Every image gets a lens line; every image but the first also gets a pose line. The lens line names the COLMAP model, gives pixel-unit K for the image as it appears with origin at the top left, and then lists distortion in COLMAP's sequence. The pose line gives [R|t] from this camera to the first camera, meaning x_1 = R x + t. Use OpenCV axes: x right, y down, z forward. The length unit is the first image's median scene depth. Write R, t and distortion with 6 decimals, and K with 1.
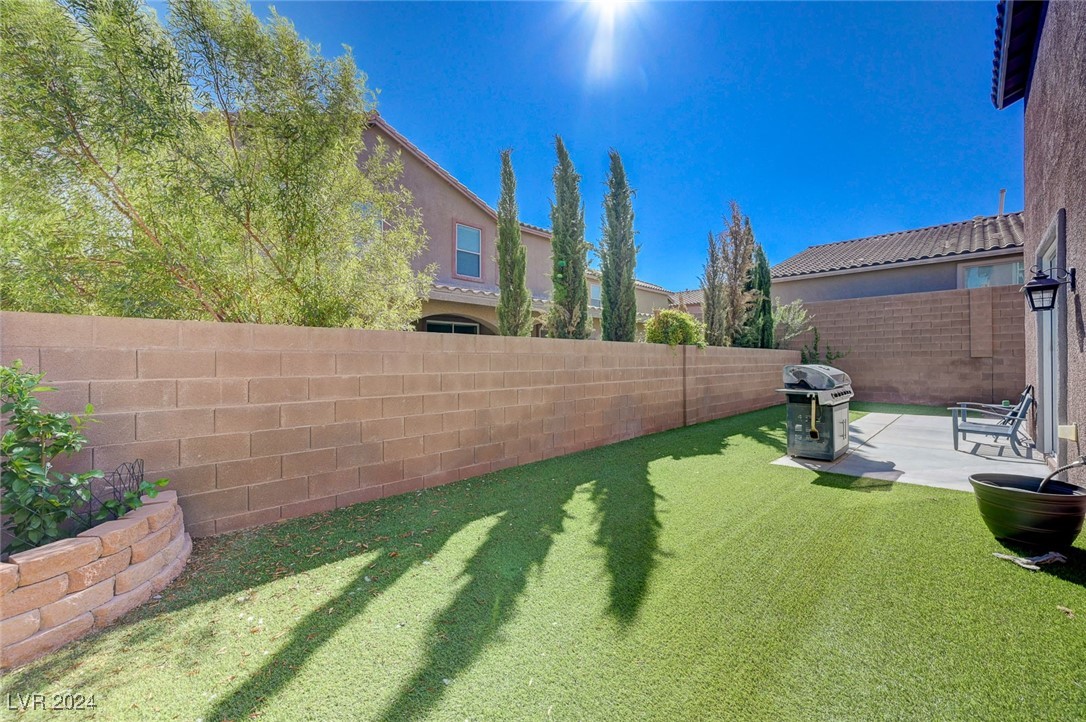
lens RADIAL K [[428.2, 0, 547.2], [0, 428.2, 364.1], [0, 0, 1]] dist [-0.000231, -0.000035]
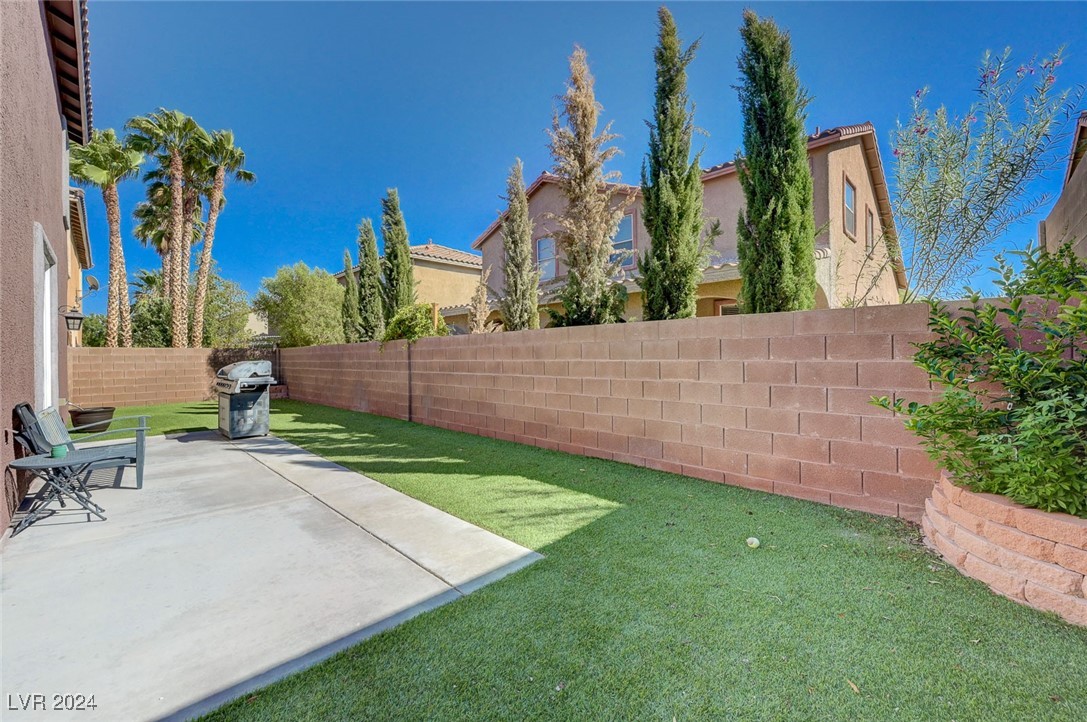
lens RADIAL K [[433.0, 0, 542.1], [0, 433.0, 352.6], [0, 0, 1]] dist [0.000051, 0.000200]
pose [[0.003242, 0.002742, -0.999991, 1.381819], [0.013239, 0.999908, 0.002784, -0.011897], [0.999907, -0.013248, 0.003206, 1.366983]]
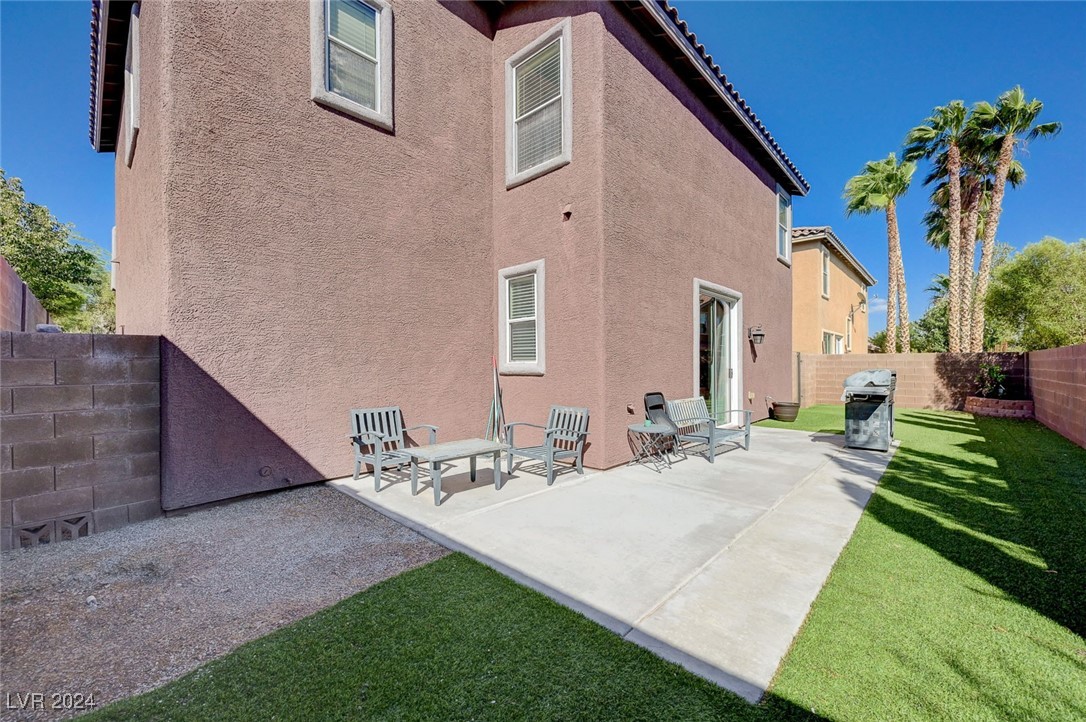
lens RADIAL K [[428.2, 0, 547.2], [0, 428.2, 364.1], [0, 0, 1]] dist [-0.000231, -0.000035]
pose [[-0.999241, 0.013136, -0.036666, 1.147115], [0.013230, 0.999910, -0.002331, -0.016180], [0.036632, -0.002814, -0.999325, 1.573555]]
